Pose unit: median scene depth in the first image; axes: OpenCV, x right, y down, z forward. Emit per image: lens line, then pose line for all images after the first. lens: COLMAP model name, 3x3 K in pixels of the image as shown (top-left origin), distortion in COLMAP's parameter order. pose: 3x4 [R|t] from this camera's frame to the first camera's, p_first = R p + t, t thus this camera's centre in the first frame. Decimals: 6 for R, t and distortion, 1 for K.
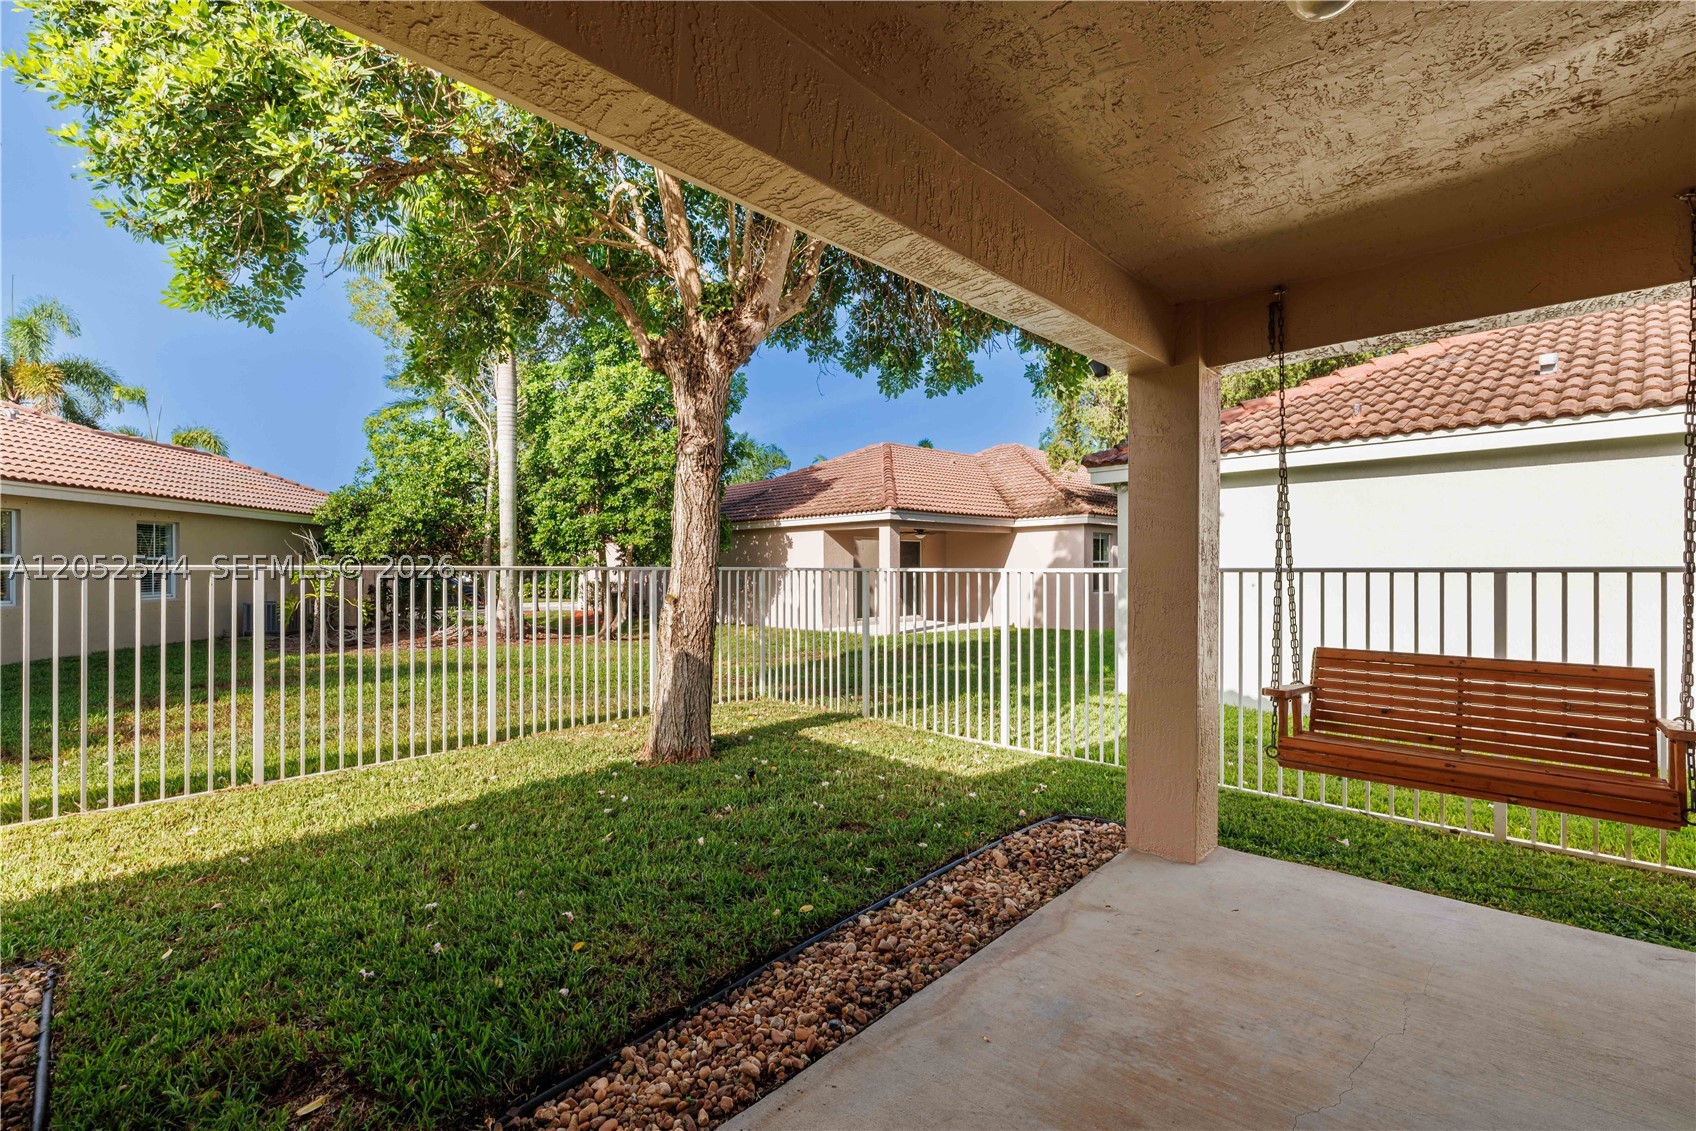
lens RADIAL K [[767.8, 0, 848.0], [0, 767.8, 565.5], [0, 0, 1]] dist [-0.001487, -0.000255]
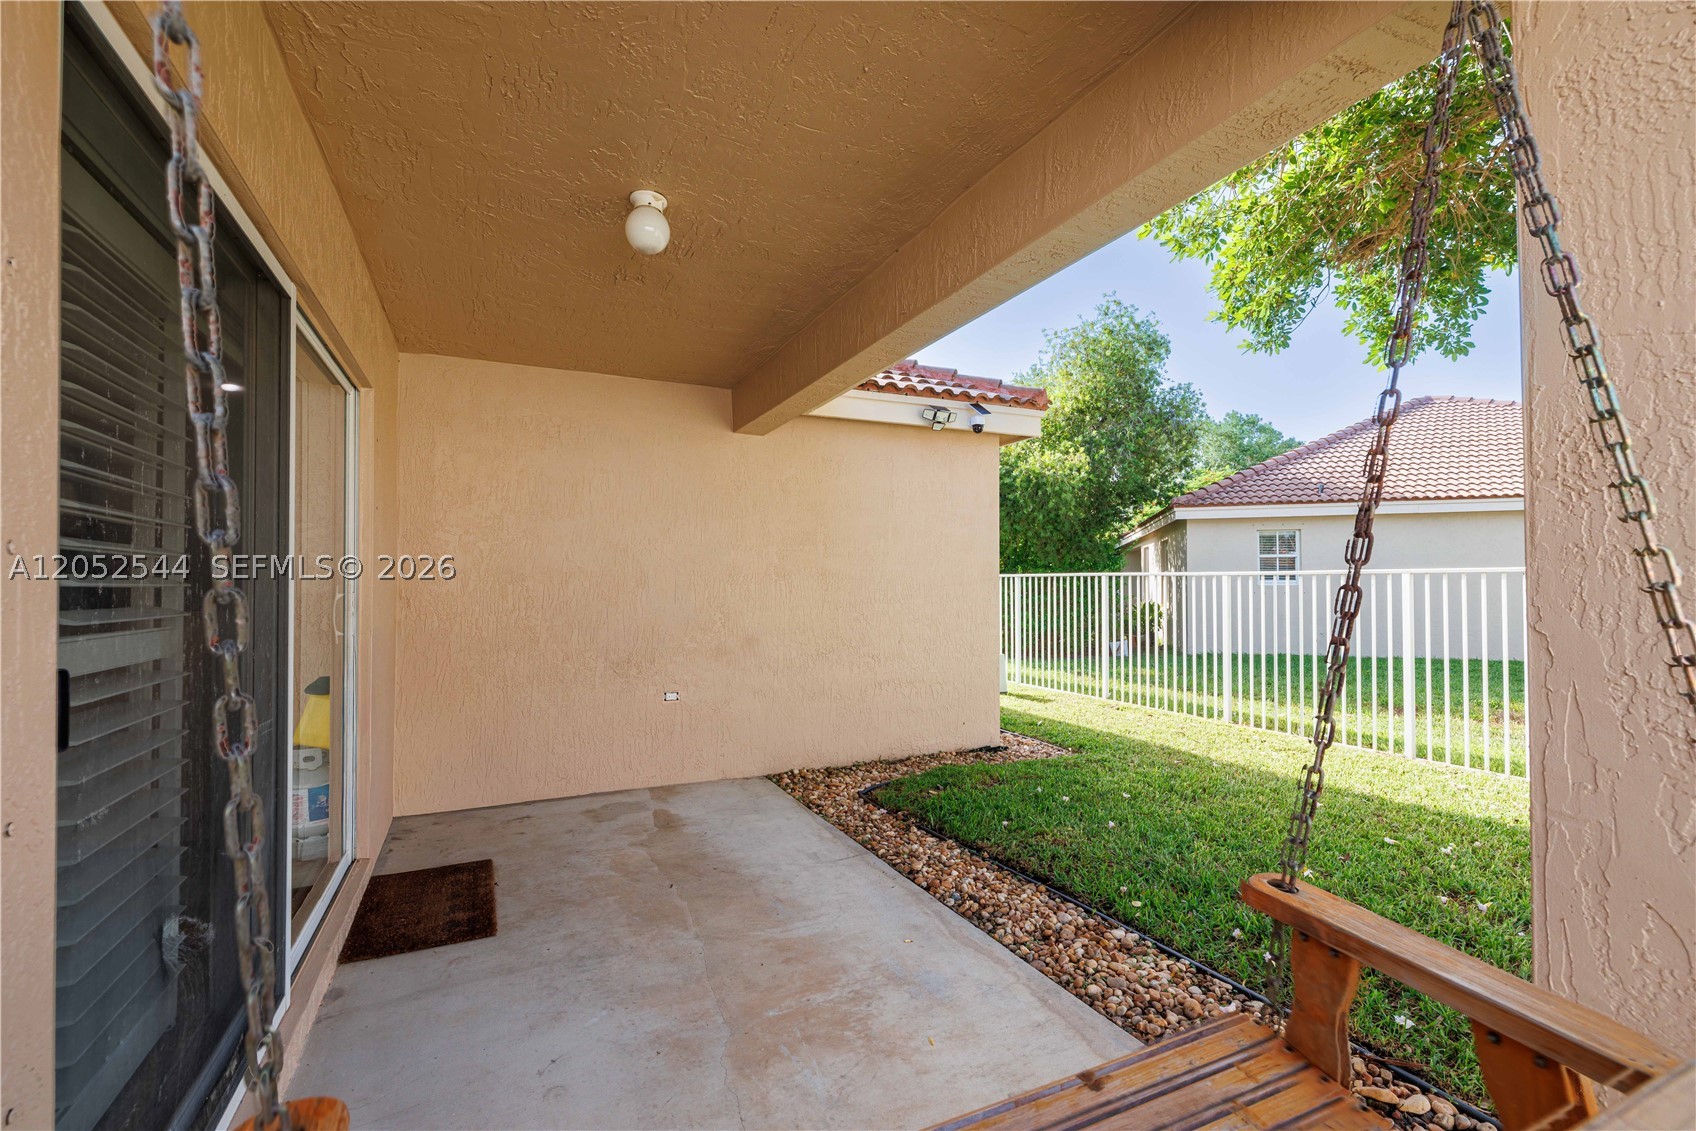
lens RADIAL K [[726.7, 0, 849.9], [0, 726.7, 561.7], [0, 0, 1]] dist [0.002349, -0.000454]
pose [[-0.357037, -0.021827, -0.933835, 1.253613], [0.004464, 0.999676, -0.025073, 0.015737], [0.934080, -0.013121, -0.356823, 1.248159]]
